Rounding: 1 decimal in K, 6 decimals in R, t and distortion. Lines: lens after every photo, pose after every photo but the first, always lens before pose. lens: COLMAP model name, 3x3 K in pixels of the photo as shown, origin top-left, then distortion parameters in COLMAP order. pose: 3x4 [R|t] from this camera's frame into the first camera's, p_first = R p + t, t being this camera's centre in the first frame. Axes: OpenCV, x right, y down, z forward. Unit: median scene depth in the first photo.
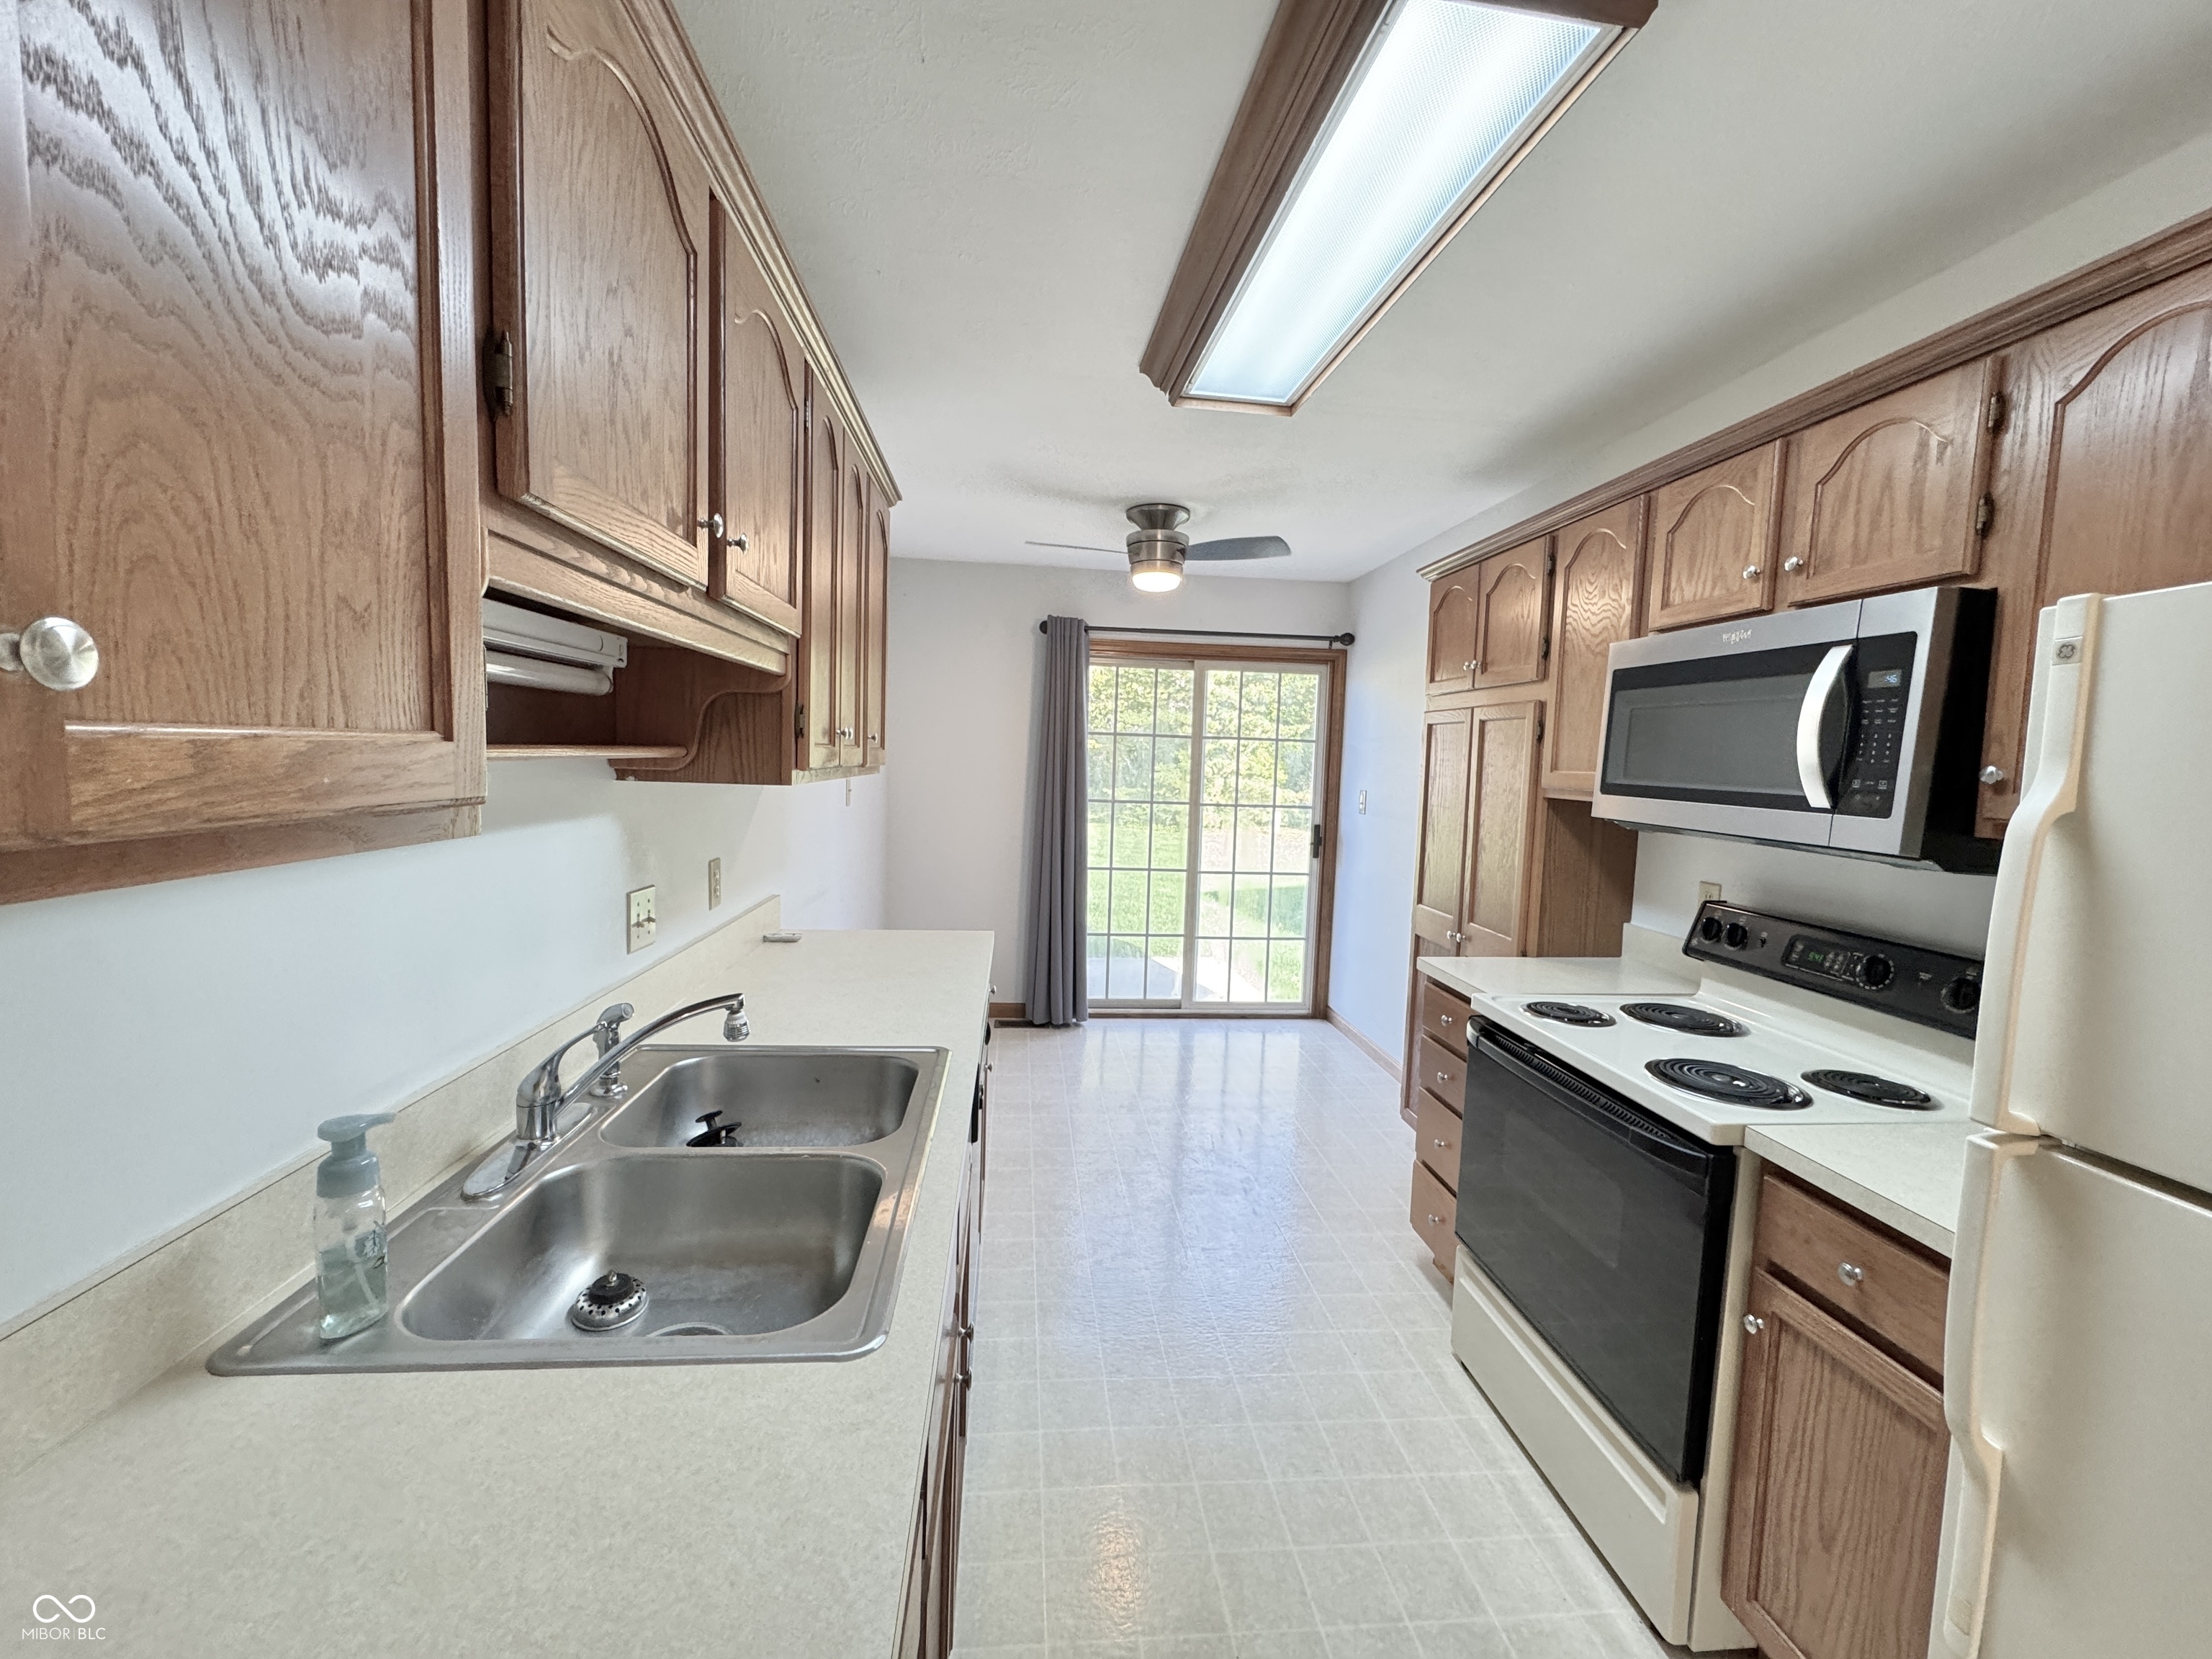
lens RADIAL K [[883.4, 0, 1116.2], [0, 883.4, 827.4], [0, 0, 1]] dist [-0.002449, -0.000076]
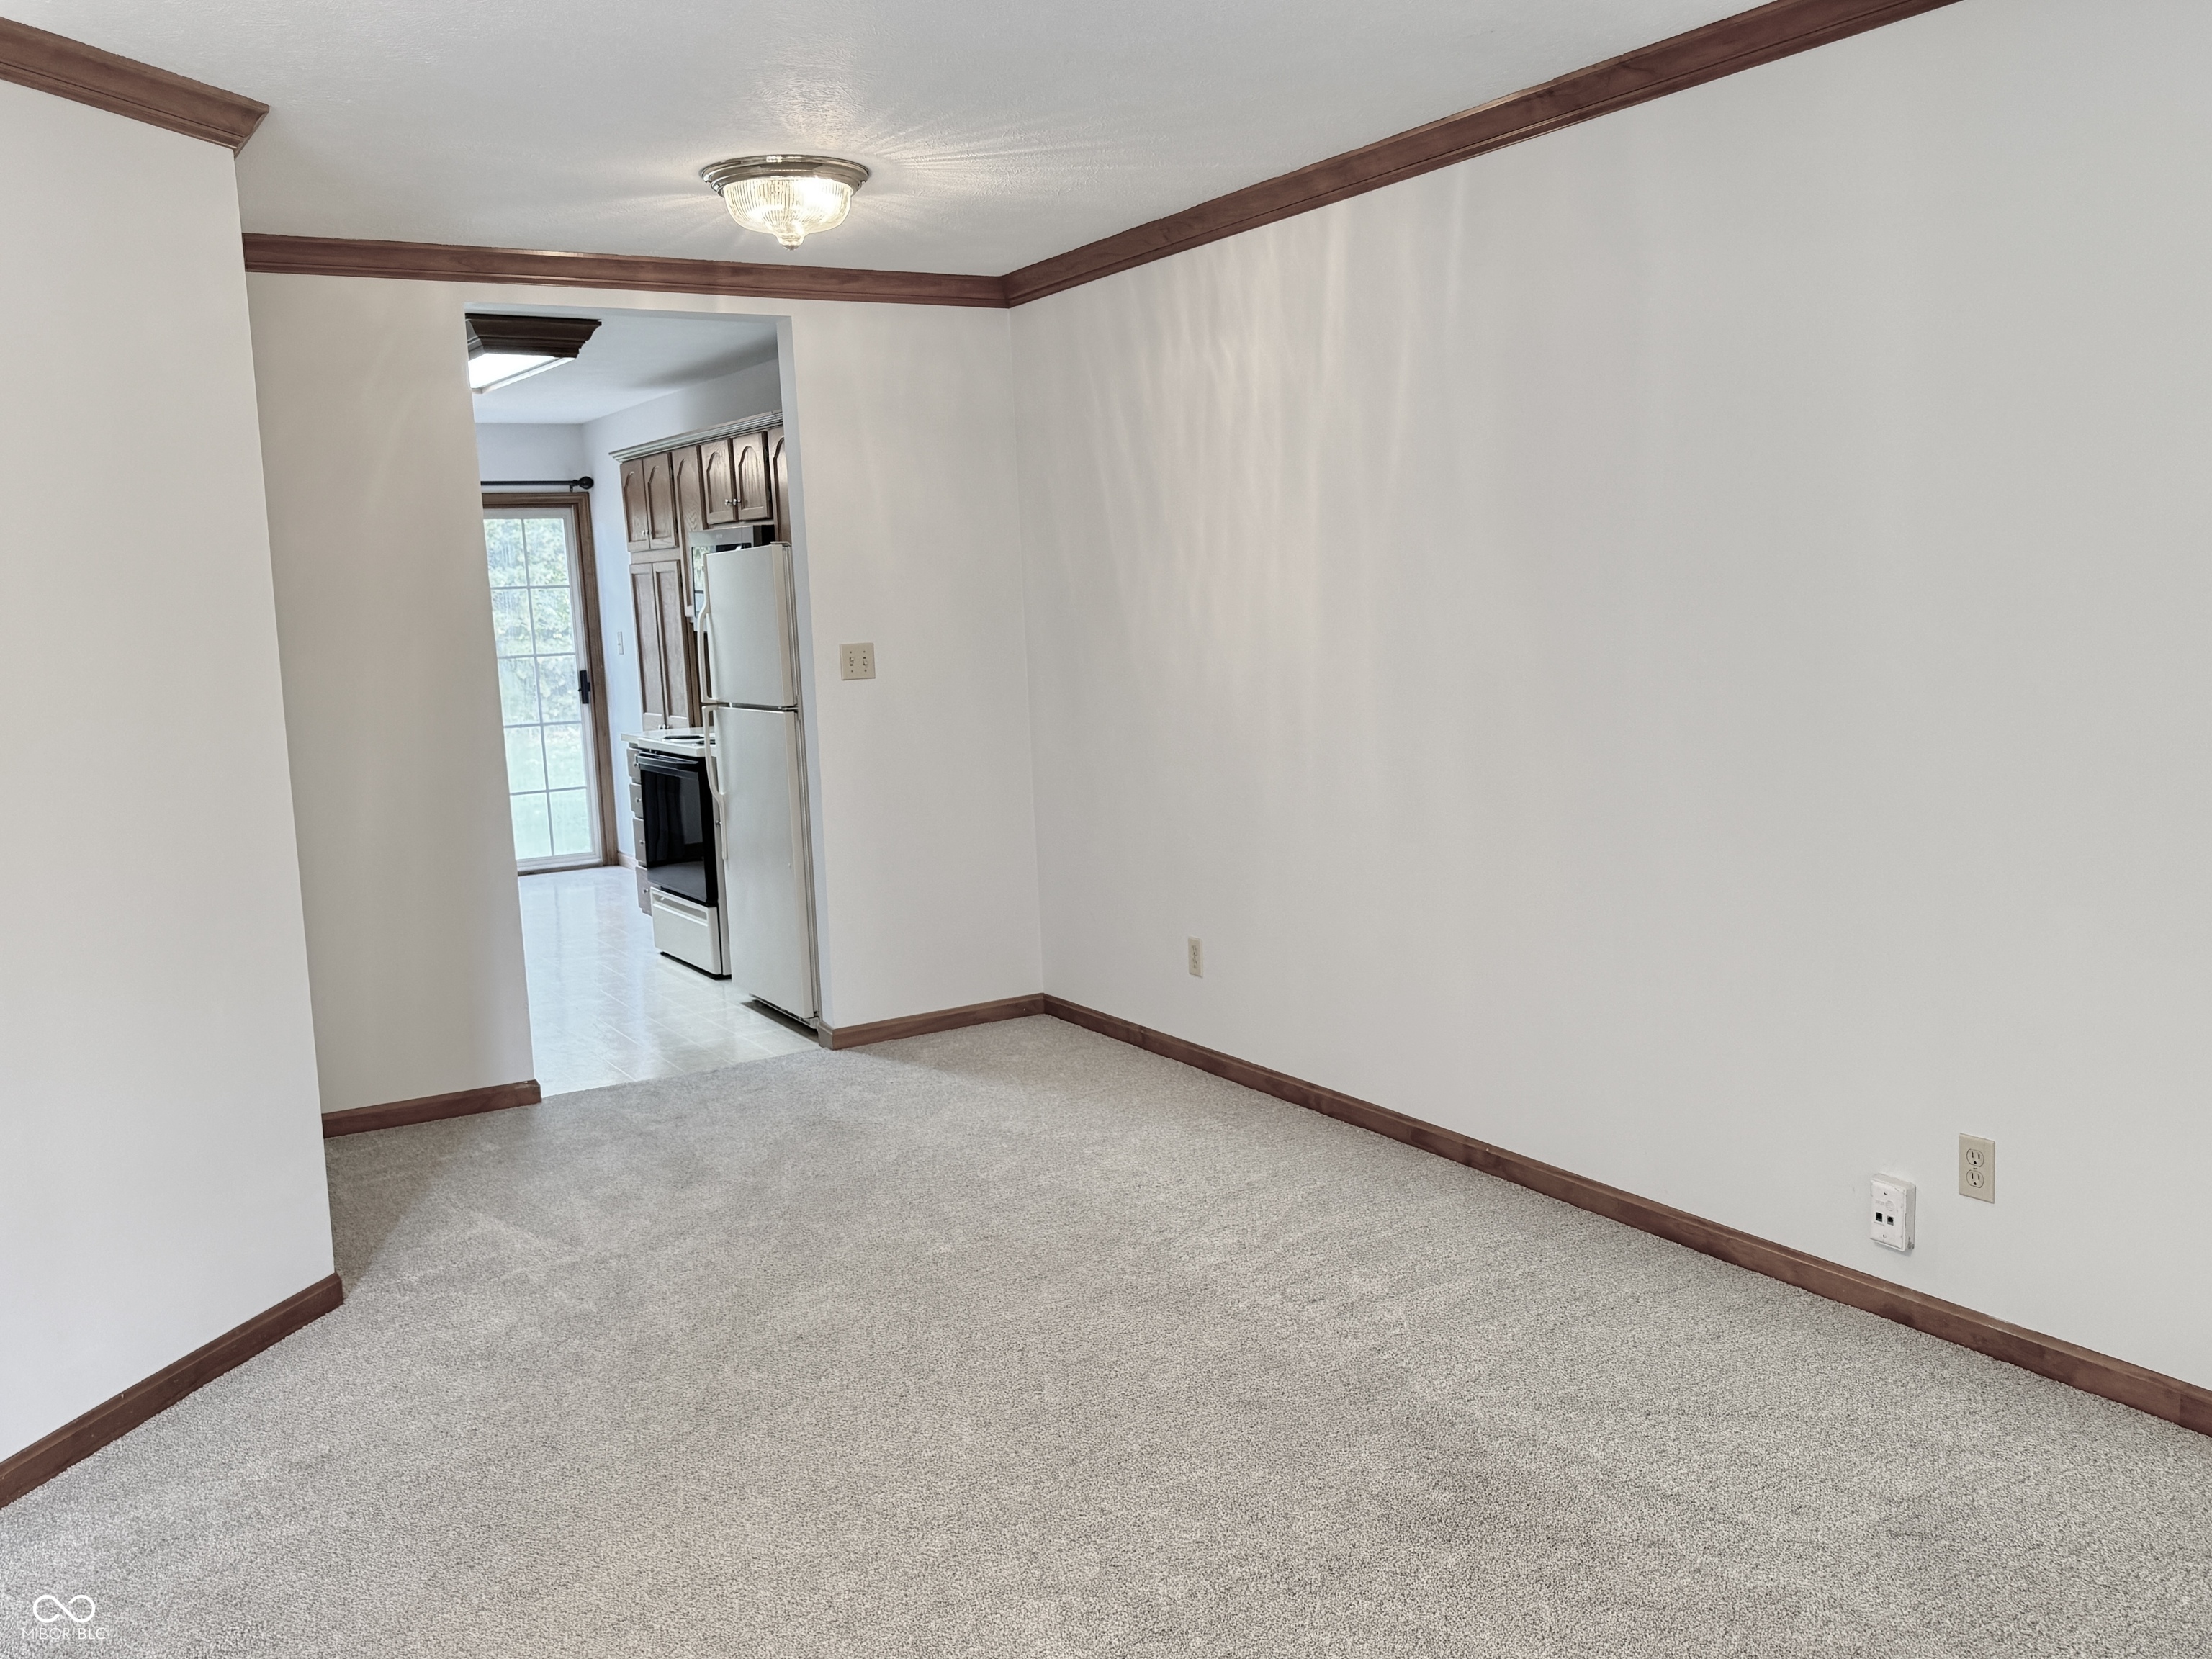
lens RADIAL K [[1861.8, 0, 1108.4], [0, 1861.8, 842.0], [0, 0, 1]] dist [0.052293, -0.010645]
pose [[0.902761, -0.128645, 0.410455, -0.130624], [0.104901, 0.991263, 0.079962, 0.085253], [-0.417155, -0.029130, 0.908368, -1.201809]]
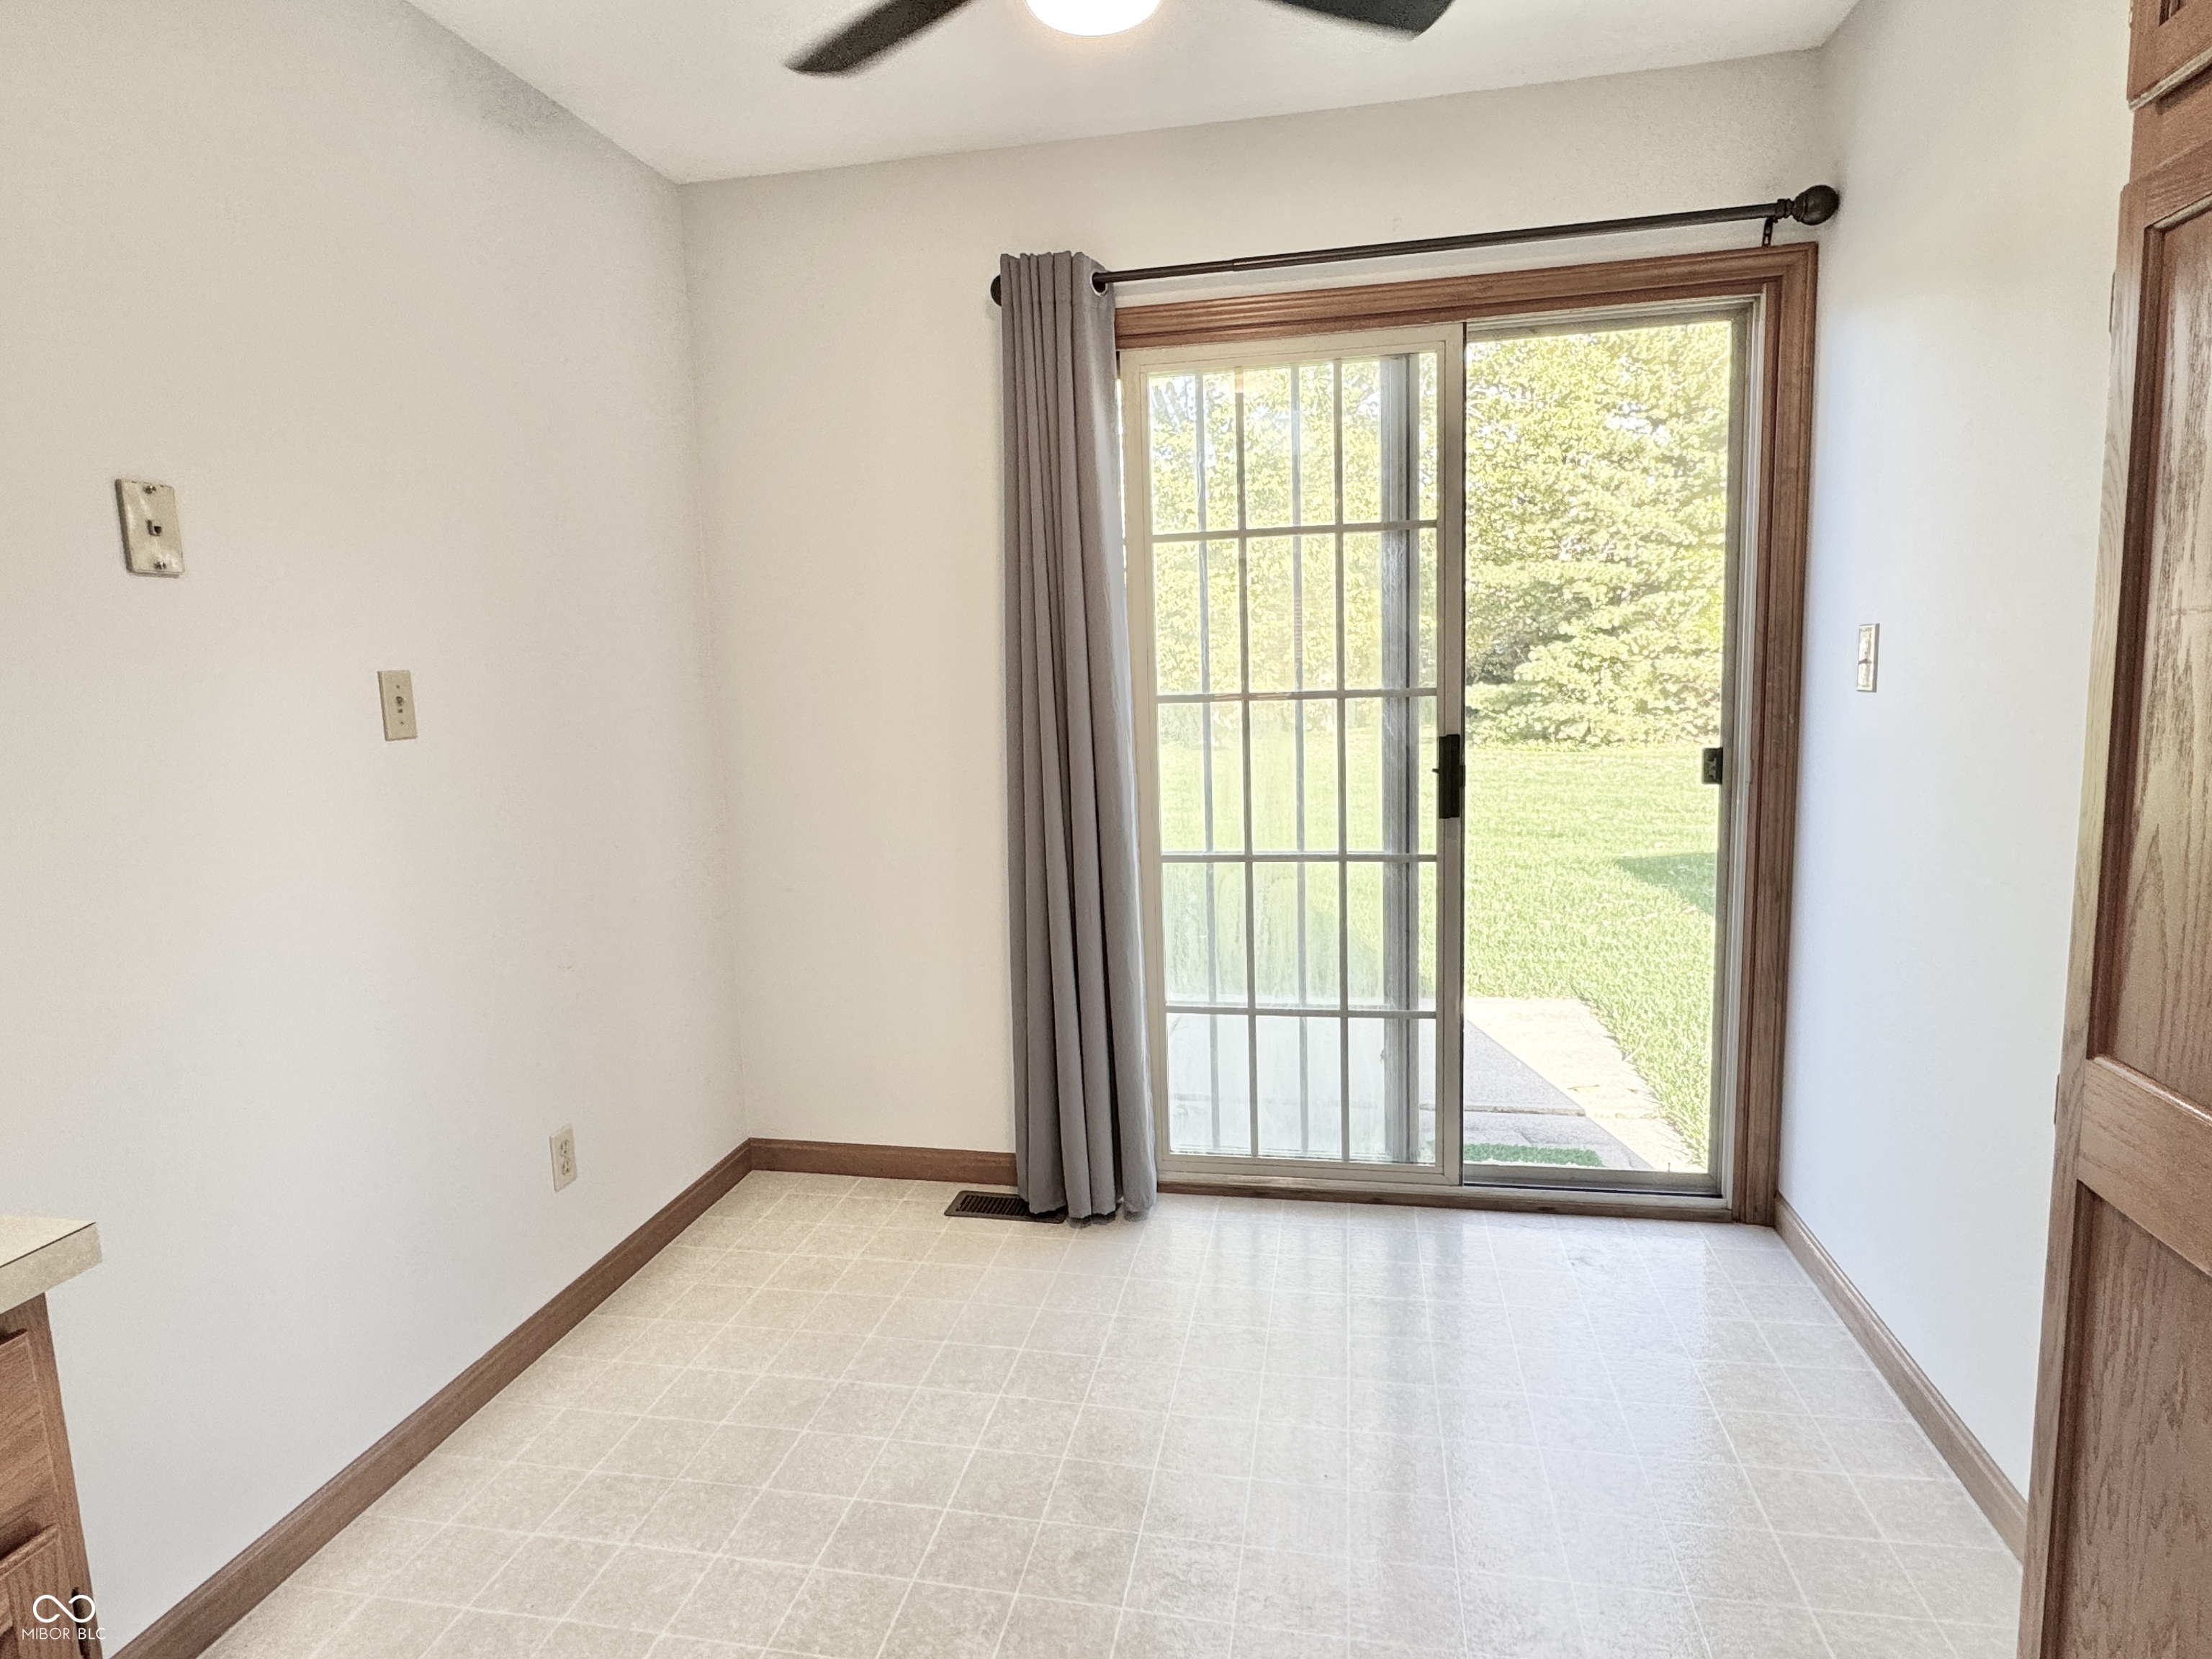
lens RADIAL K [[1271.2, 0, 1089.2], [0, 1271.2, 832.0], [0, 0, 1]] dist [0.006786, -0.000517]
pose [[0.953892, -0.024077, -0.299184, 0.128699], [0.041680, 0.997746, 0.052597, 0.000310], [0.297243, -0.062642, 0.952745, 0.403519]]
